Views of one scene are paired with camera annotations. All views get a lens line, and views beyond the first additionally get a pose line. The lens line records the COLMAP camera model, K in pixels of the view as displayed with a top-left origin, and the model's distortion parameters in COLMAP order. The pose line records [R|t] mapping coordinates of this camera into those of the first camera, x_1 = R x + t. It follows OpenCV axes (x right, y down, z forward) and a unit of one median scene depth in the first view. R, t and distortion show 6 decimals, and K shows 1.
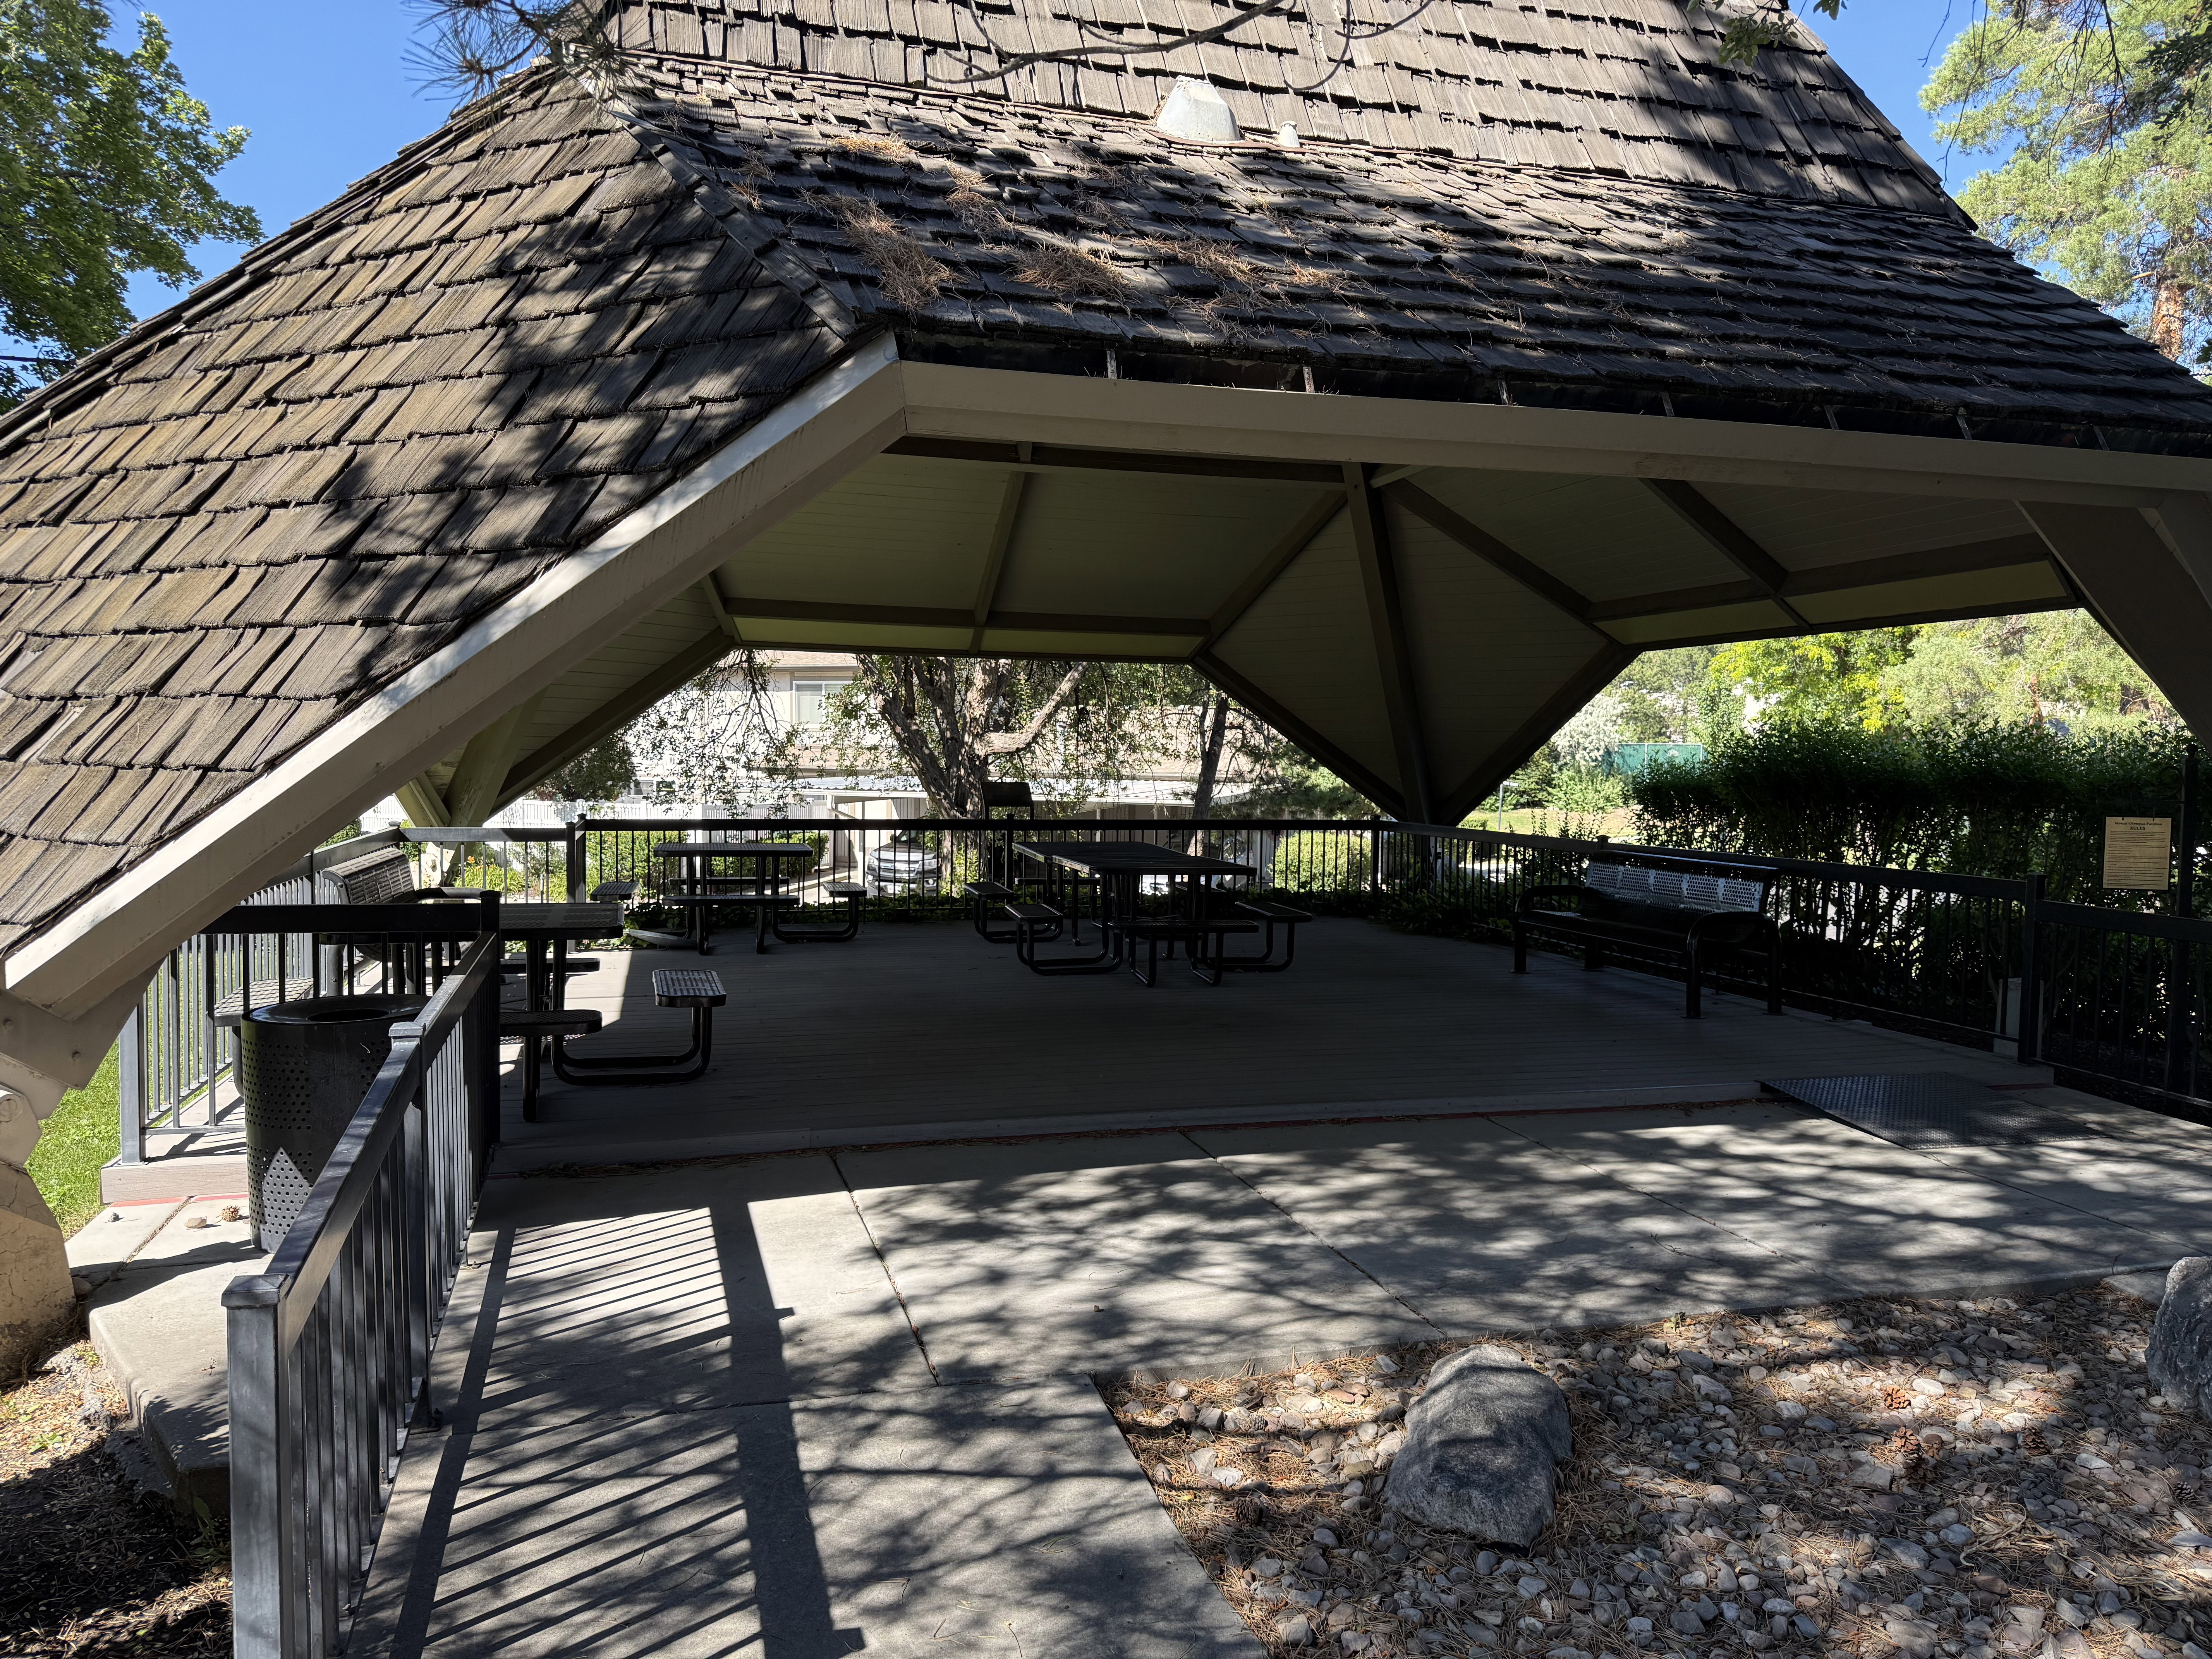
lens RADIAL K [[1557.4, 0, 1097.9], [0, 1557.4, 834.4], [0, 0, 1]] dist [0.040218, -0.001464]
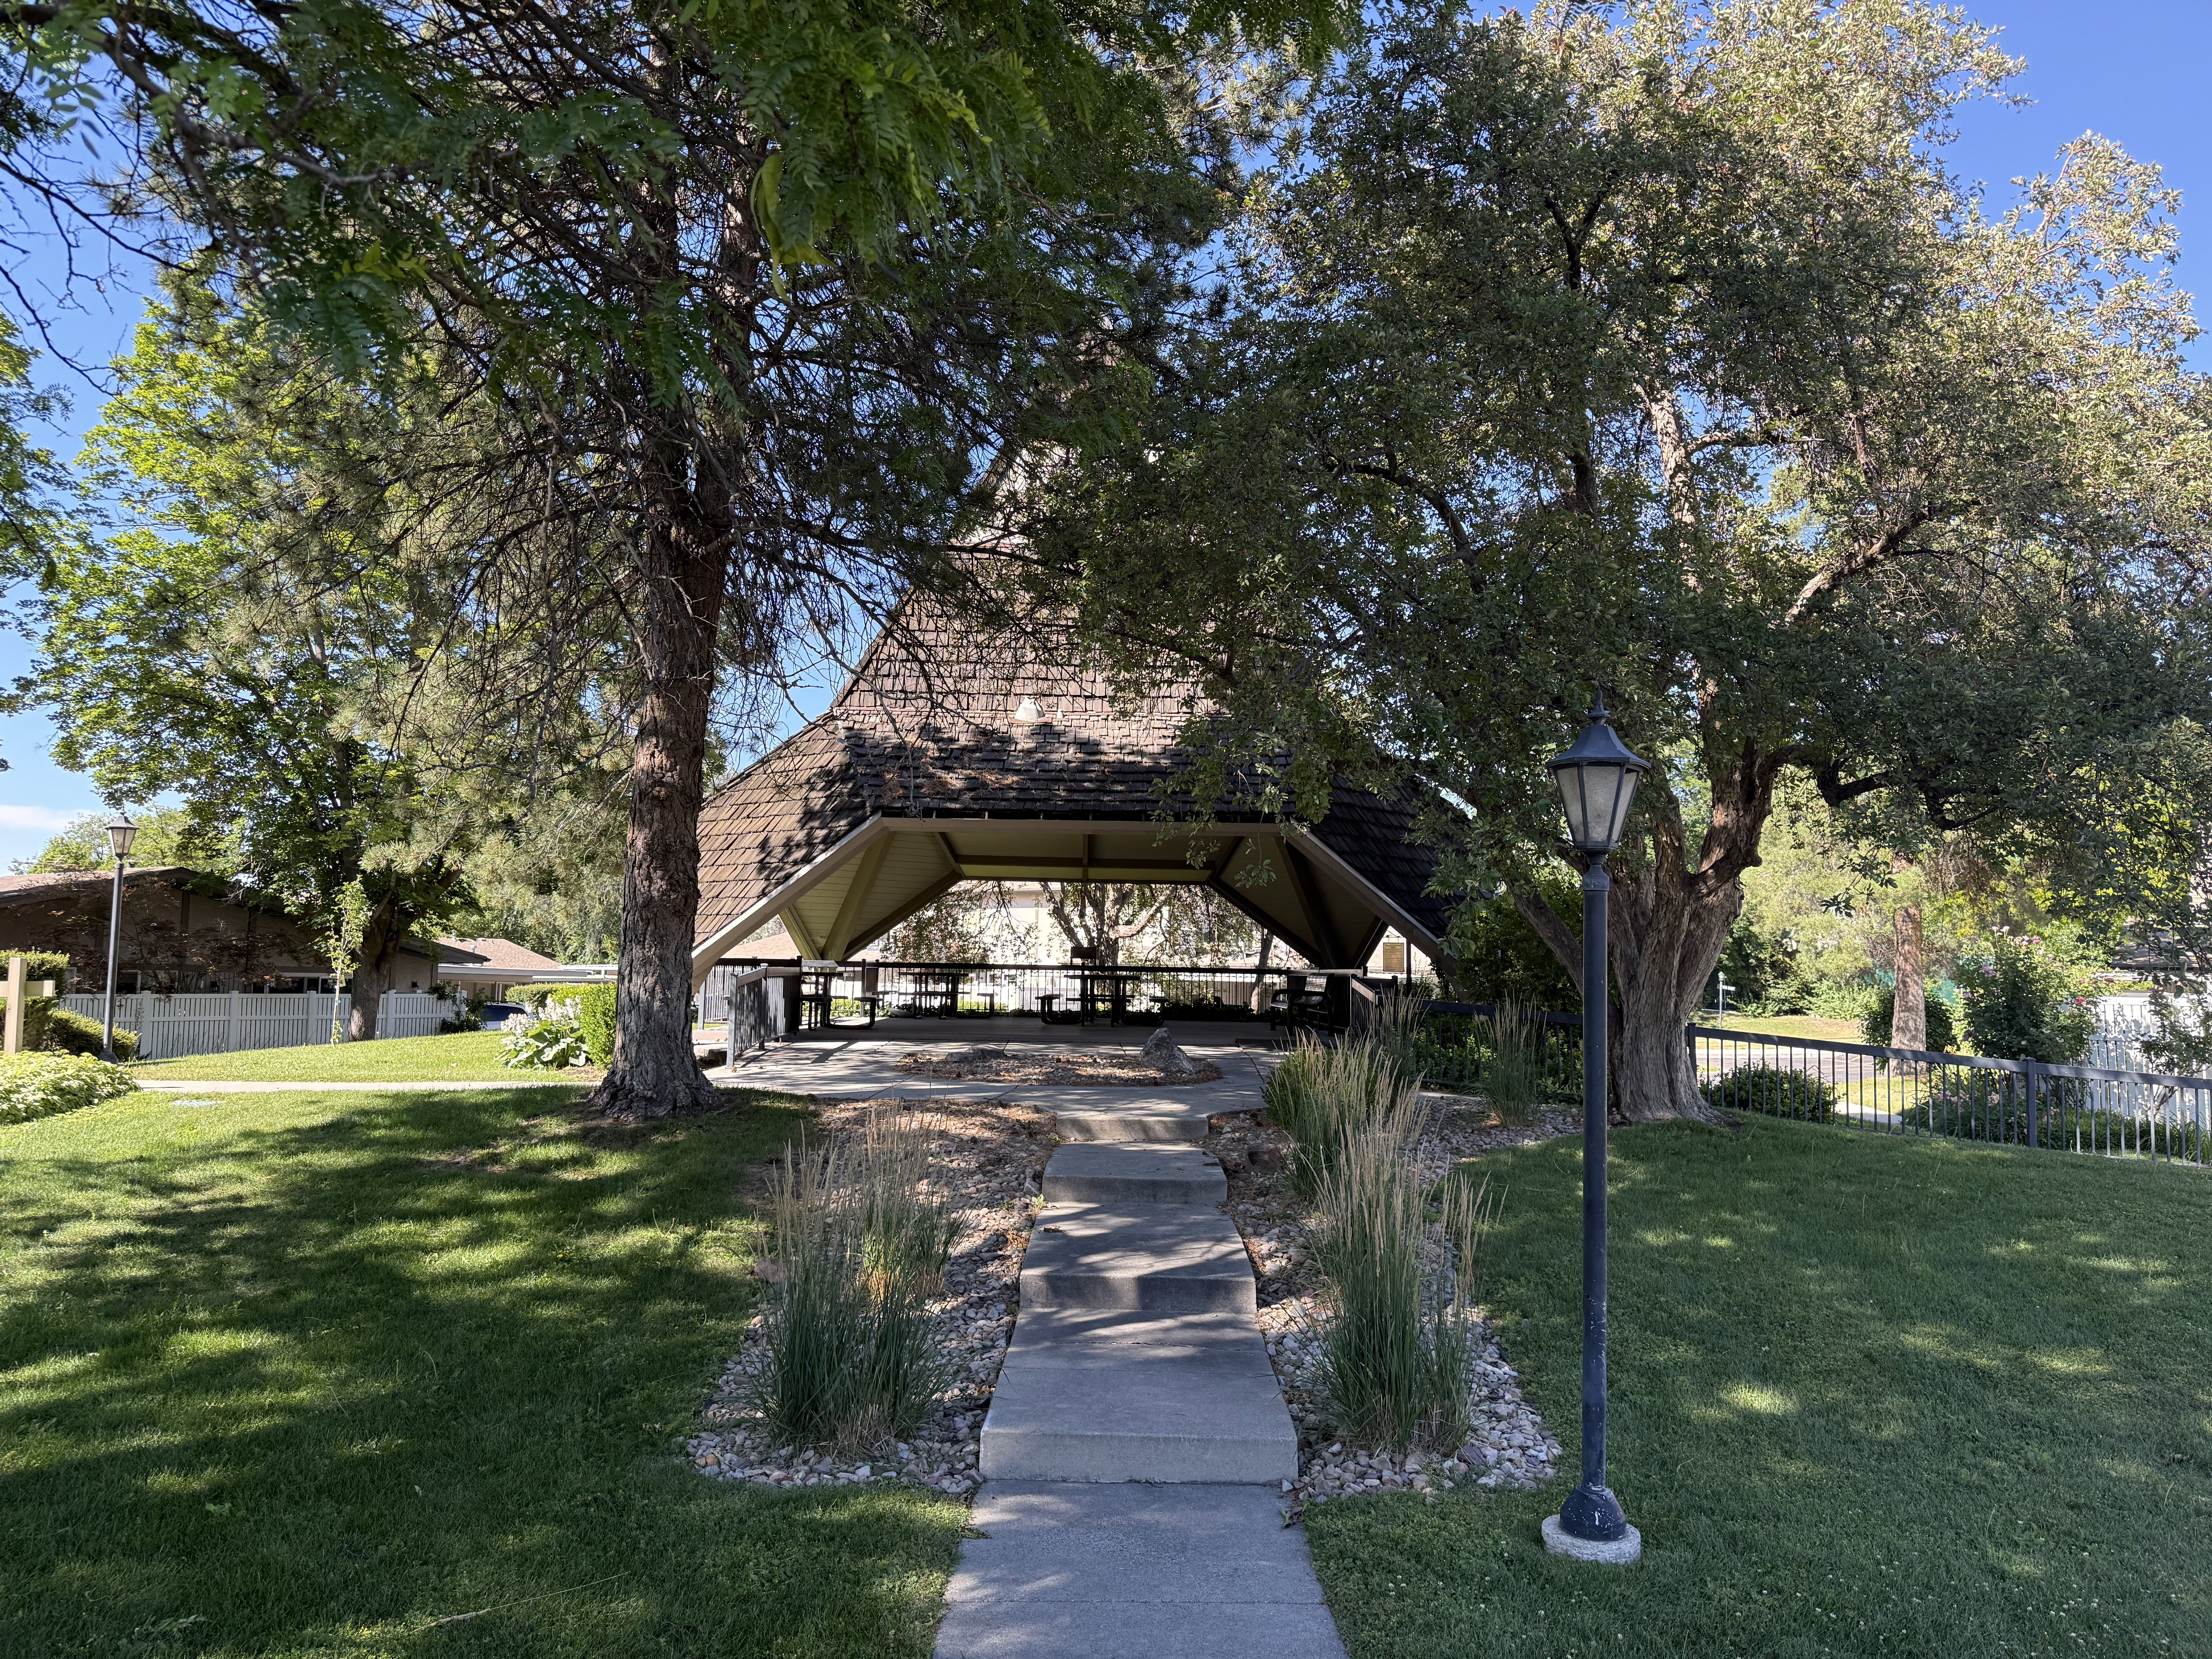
lens RADIAL K [[1557.4, 0, 1109.1], [0, 1557.4, 826.4], [0, 0, 1]] dist [0.040218, -0.001464]
pose [[0.967152, -0.014957, -0.253759, 1.392176], [-0.022138, 0.989519, -0.142698, 0.280172], [0.253234, 0.143629, 0.956684, -2.603310]]
